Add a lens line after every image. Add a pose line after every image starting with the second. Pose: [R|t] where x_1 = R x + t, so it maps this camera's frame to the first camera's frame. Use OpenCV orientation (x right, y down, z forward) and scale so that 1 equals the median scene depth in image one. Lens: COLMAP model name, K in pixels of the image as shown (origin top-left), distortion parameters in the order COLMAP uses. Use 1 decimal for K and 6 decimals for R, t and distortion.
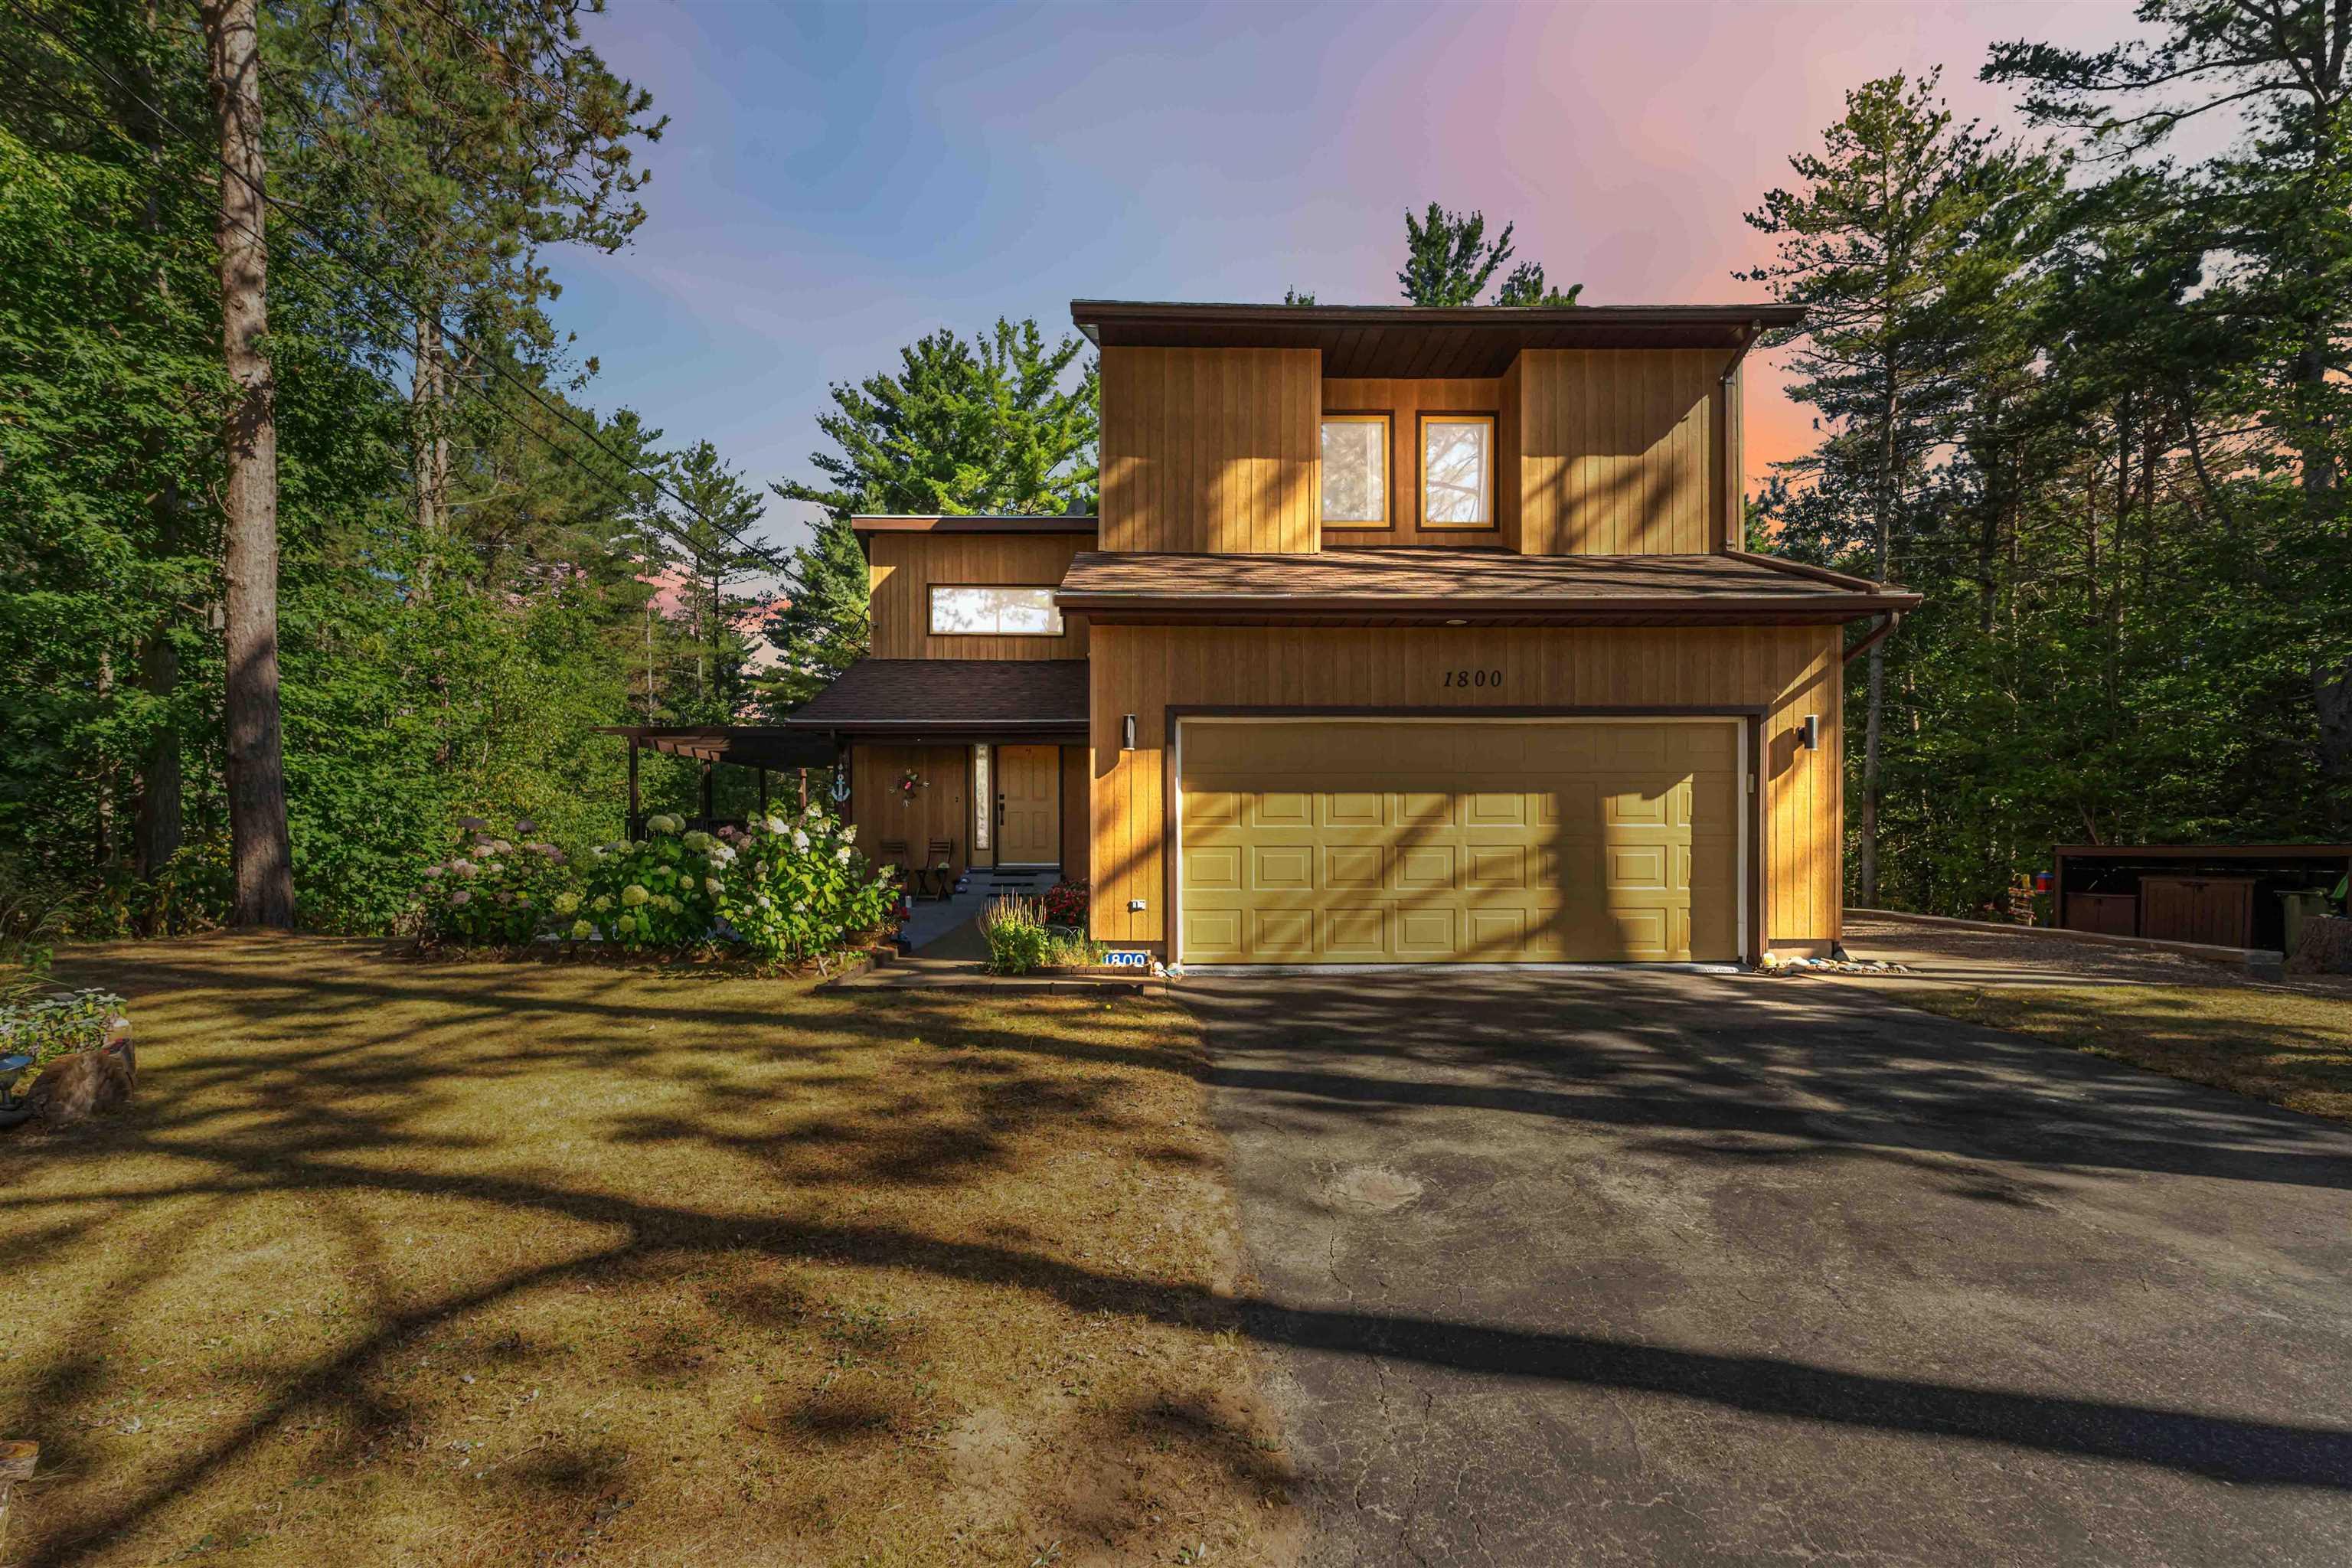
lens RADIAL K [[998.5, 0, 1176.1], [0, 998.5, 797.1], [0, 0, 1]] dist [0.003986, 0.001004]
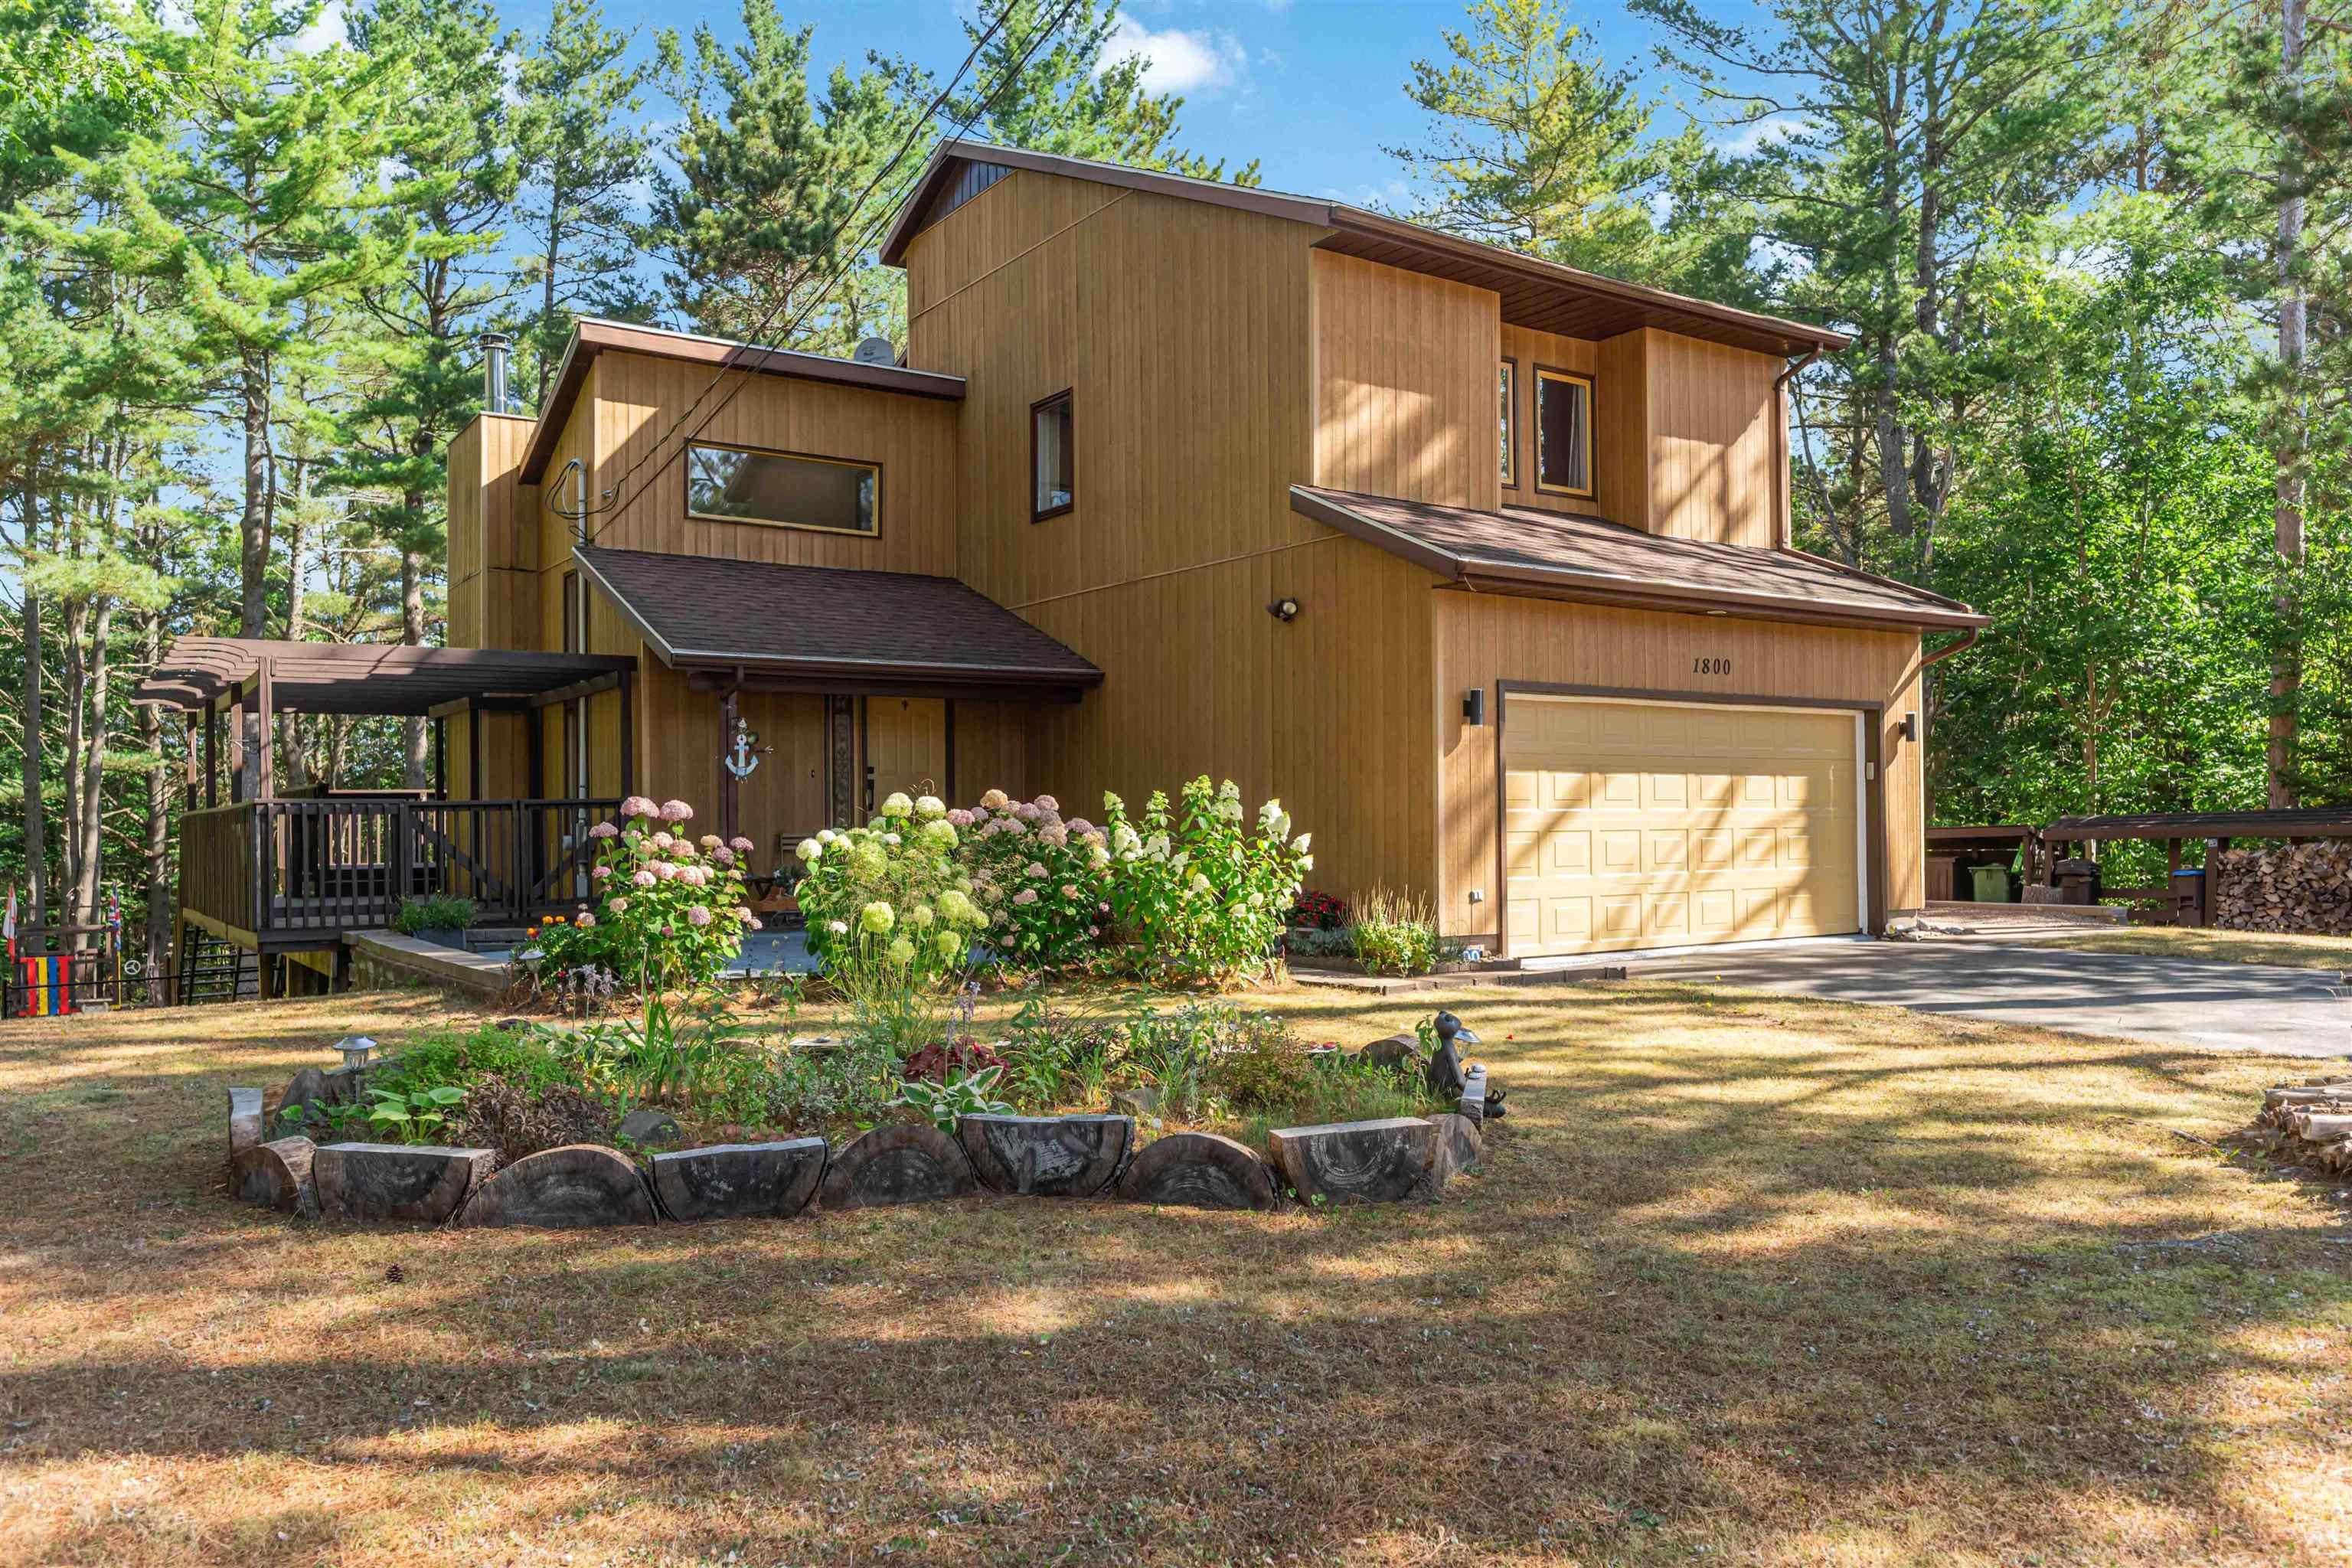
lens RADIAL K [[1647.6, 0, 1178.5], [0, 1647.6, 785.1], [0, 0, 1]] dist [-0.004828, -0.000862]
pose [[0.833523, 0.008562, 0.552418, -1.022341], [-0.012169, 0.999922, 0.002864, 0.007326], [-0.552351, -0.009109, 0.833562, -0.119136]]
